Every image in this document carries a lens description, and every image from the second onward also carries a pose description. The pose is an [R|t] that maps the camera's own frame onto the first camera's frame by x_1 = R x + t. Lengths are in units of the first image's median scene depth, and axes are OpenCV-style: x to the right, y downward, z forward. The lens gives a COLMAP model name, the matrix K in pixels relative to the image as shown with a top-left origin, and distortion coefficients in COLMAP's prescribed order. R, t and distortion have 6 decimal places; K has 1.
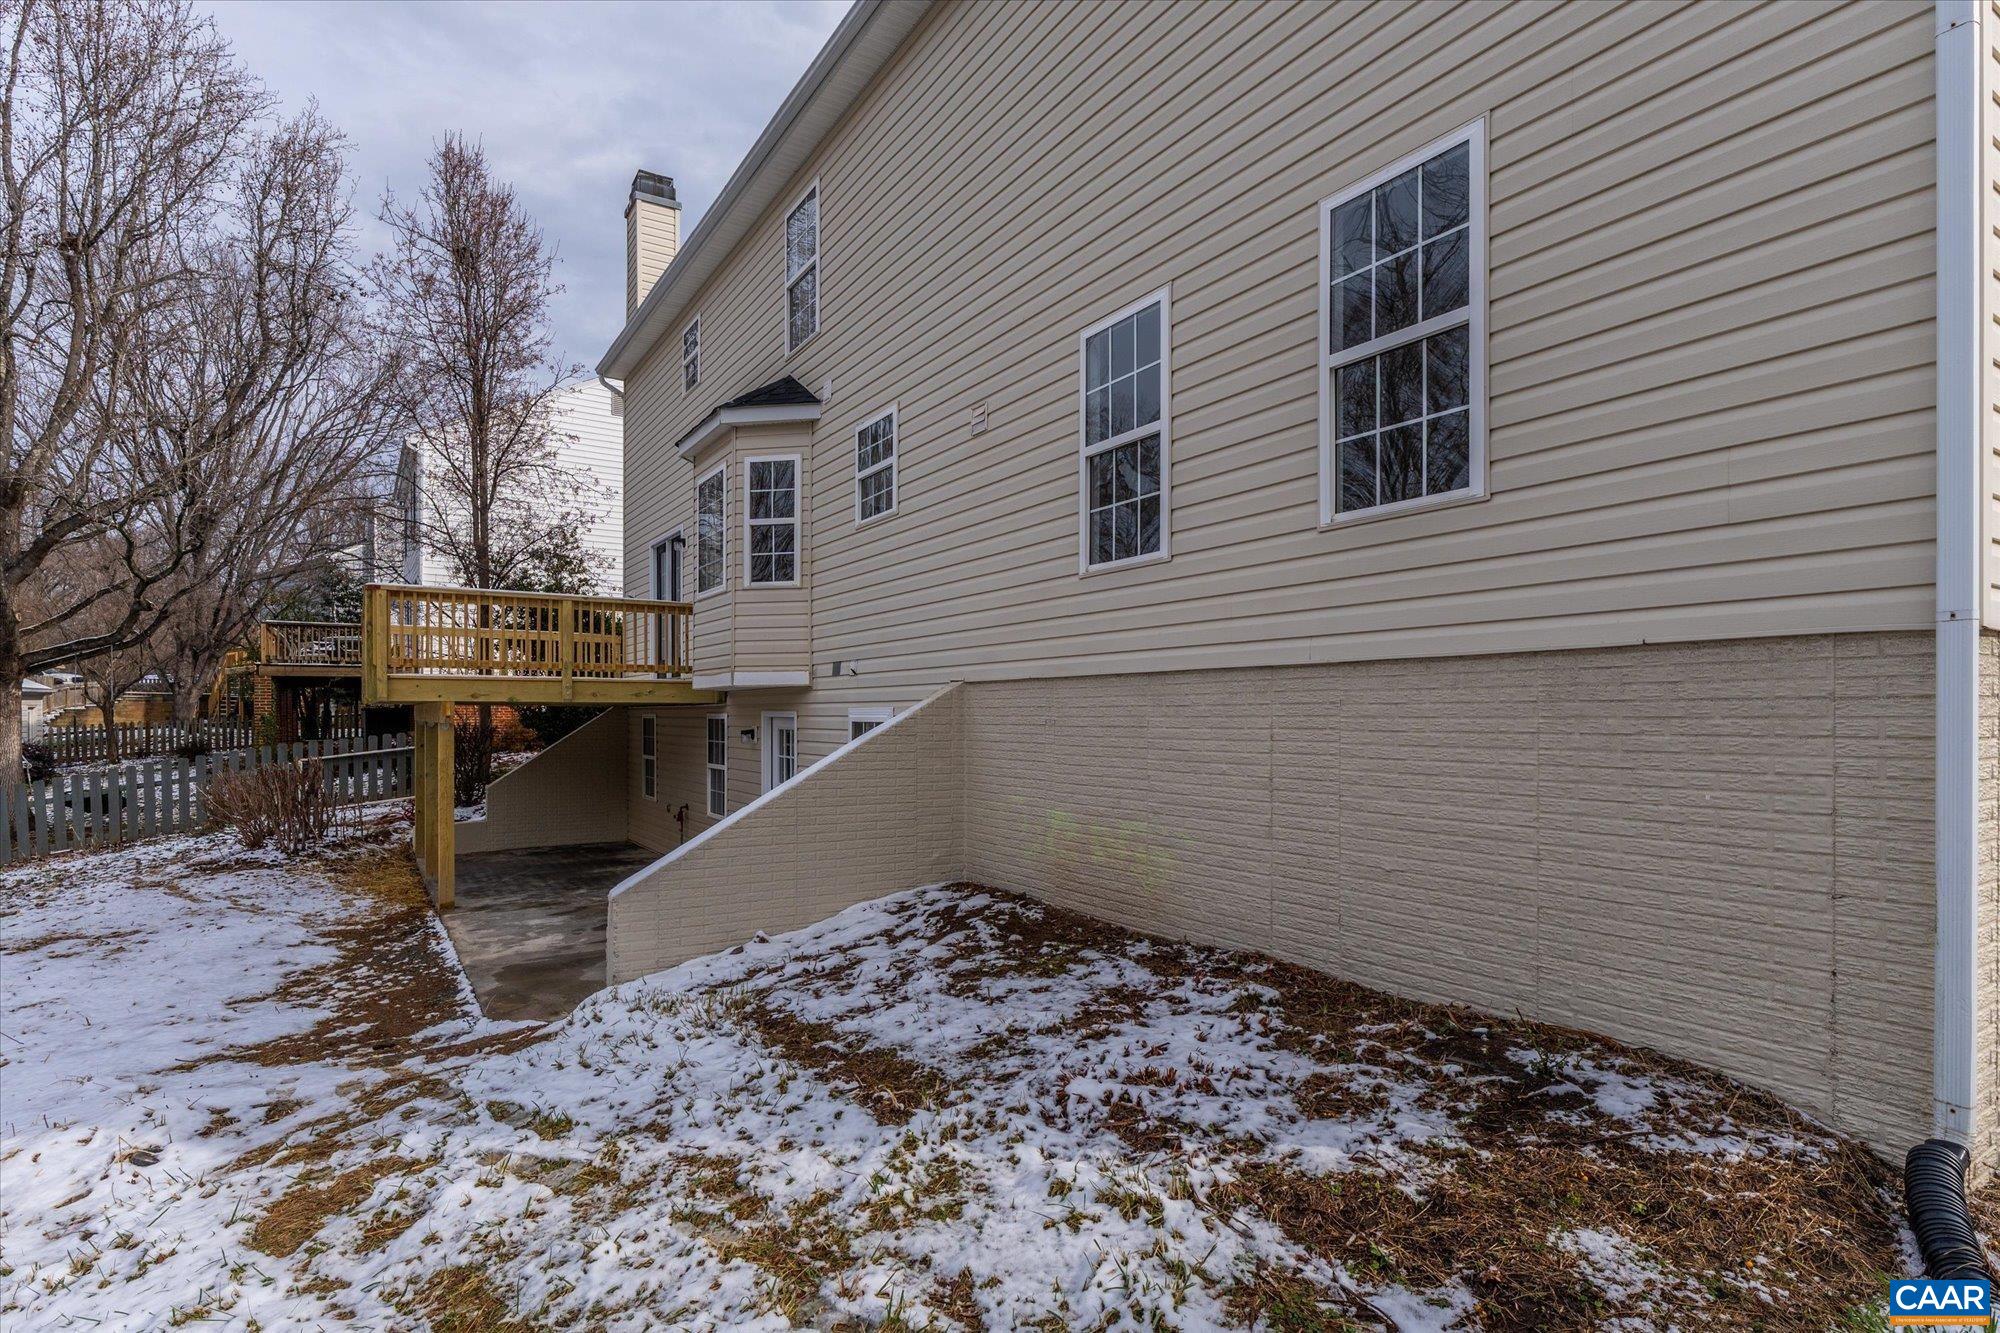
lens RADIAL K [[966.6, 0, 949.4], [0, 966.6, 688.3], [0, 0, 1]] dist [-0.003472, -0.000053]
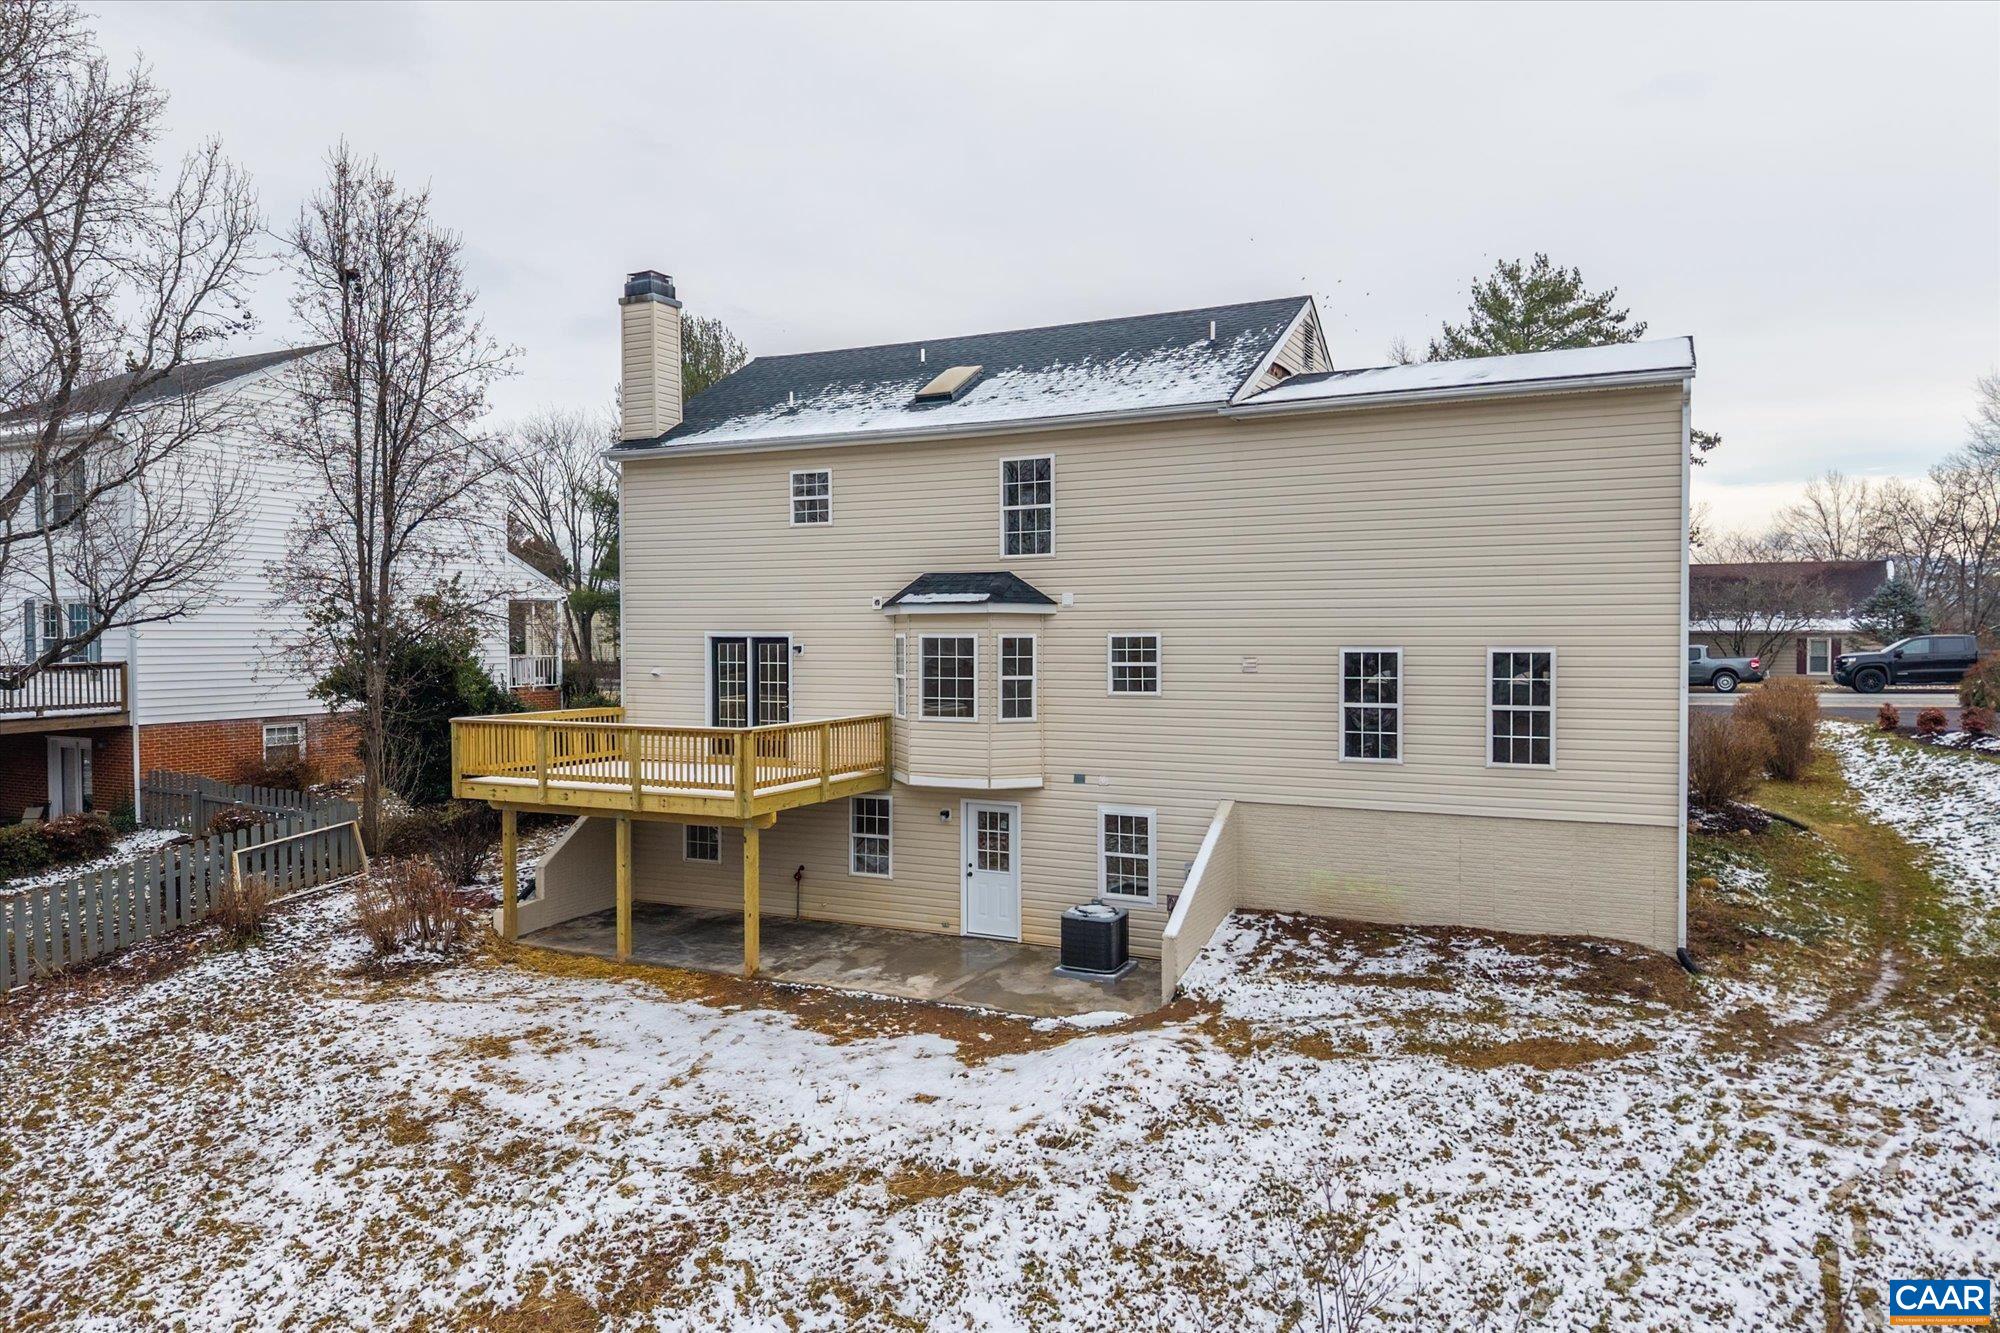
lens RADIAL K [[1120.0, 0, 1004.2], [0, 1120.0, 654.8], [0, 0, 1]] dist [-0.003107, -0.000792]
pose [[0.887775, -0.014114, 0.460061, -2.120656], [0.006385, 0.999811, 0.018351, -0.512434], [-0.460233, -0.013354, 0.887697, -1.096067]]
